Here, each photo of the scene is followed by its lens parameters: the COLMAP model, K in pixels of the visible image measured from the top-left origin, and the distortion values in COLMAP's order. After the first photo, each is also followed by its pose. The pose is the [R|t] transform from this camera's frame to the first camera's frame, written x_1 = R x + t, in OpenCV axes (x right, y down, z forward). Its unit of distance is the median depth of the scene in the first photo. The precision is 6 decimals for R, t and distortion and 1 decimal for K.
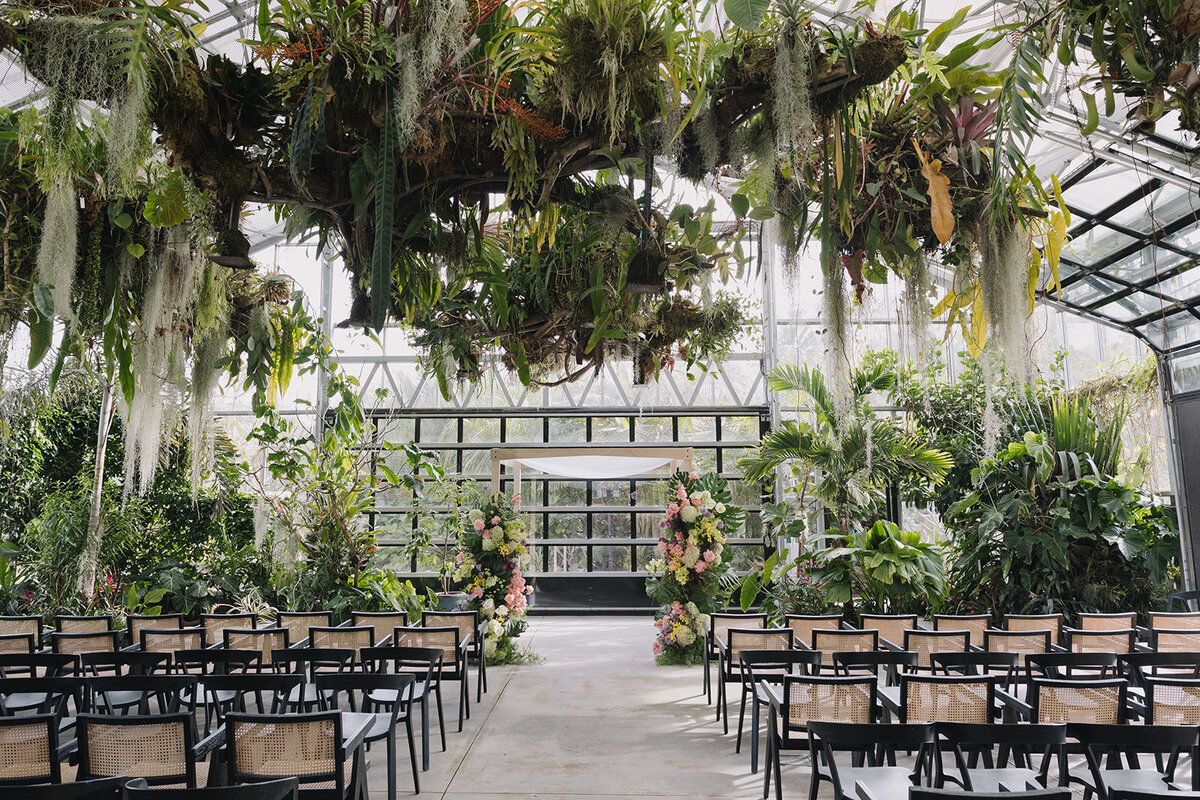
lens RADIAL K [[864.9, 0, 578.4], [0, 864.9, 380.7], [0, 0, 1]] dist [-0.000350, 0.005914]
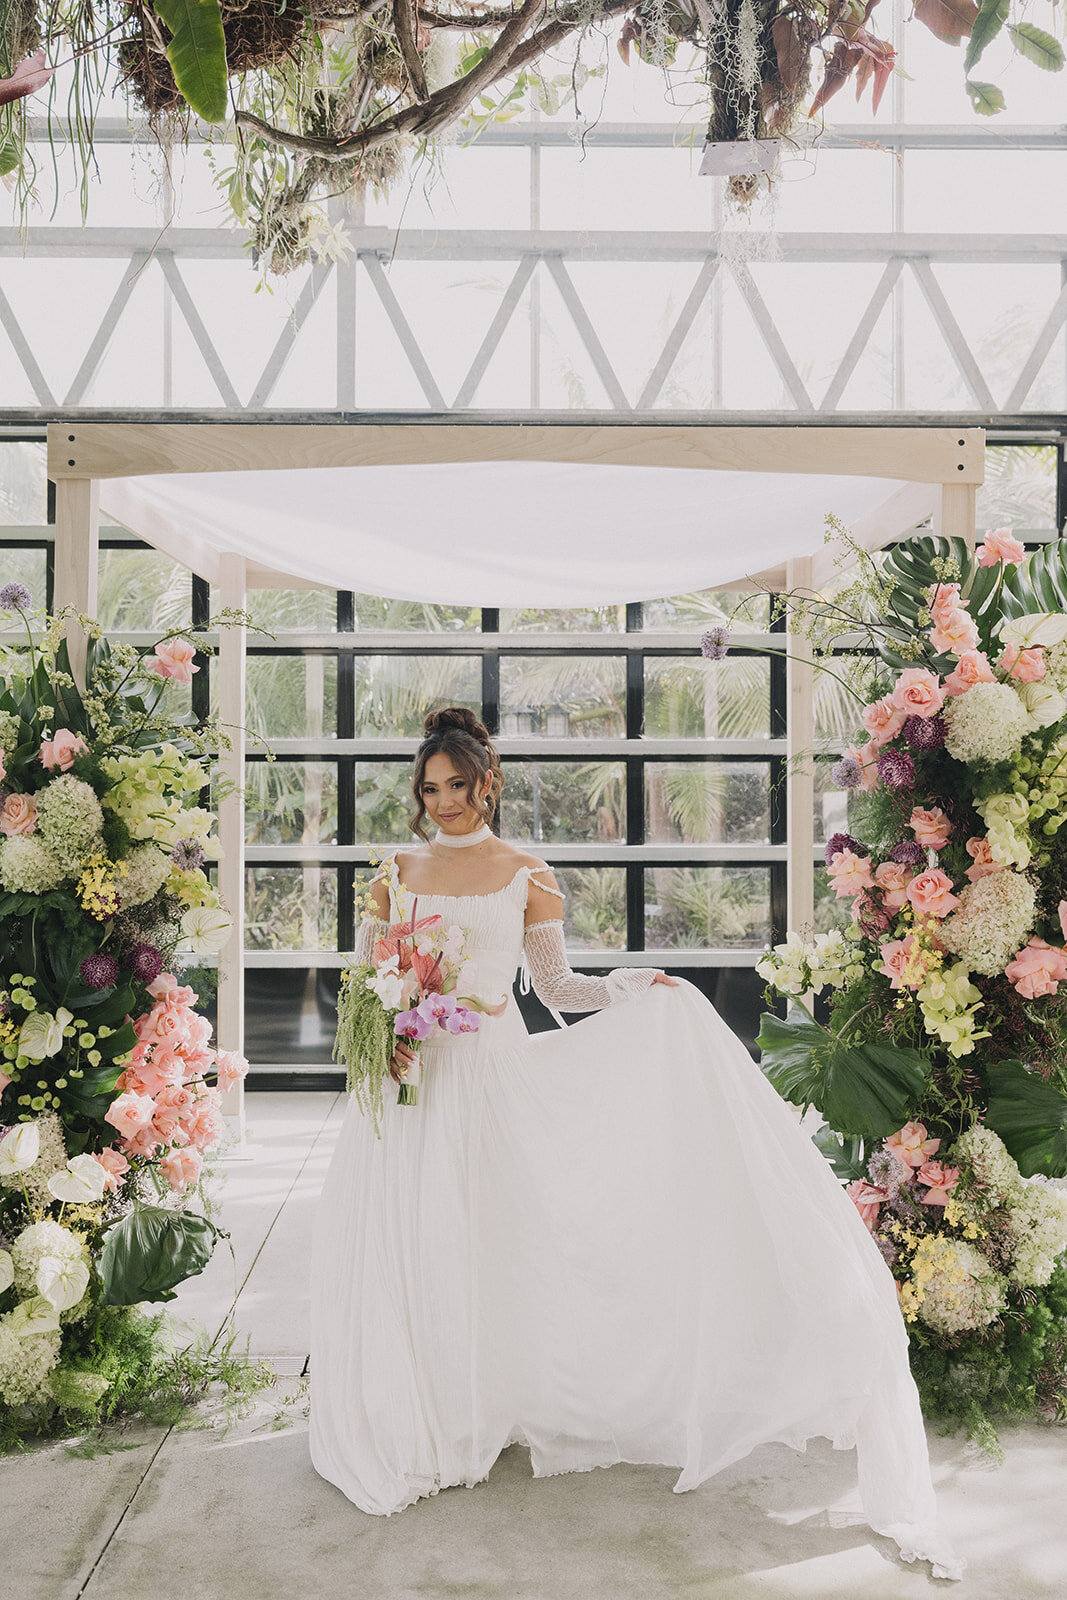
lens RADIAL K [[1608.3, 0, 537.0], [0, 1608.3, 797.7], [0, 0, 1]] dist [-0.016500, 0.000000]
pose [[0.998466, 0.004525, 0.055192, -0.002205], [-0.012577, 0.989140, 0.146436, 0.109601], [-0.053930, -0.146905, 0.987679, 0.582519]]
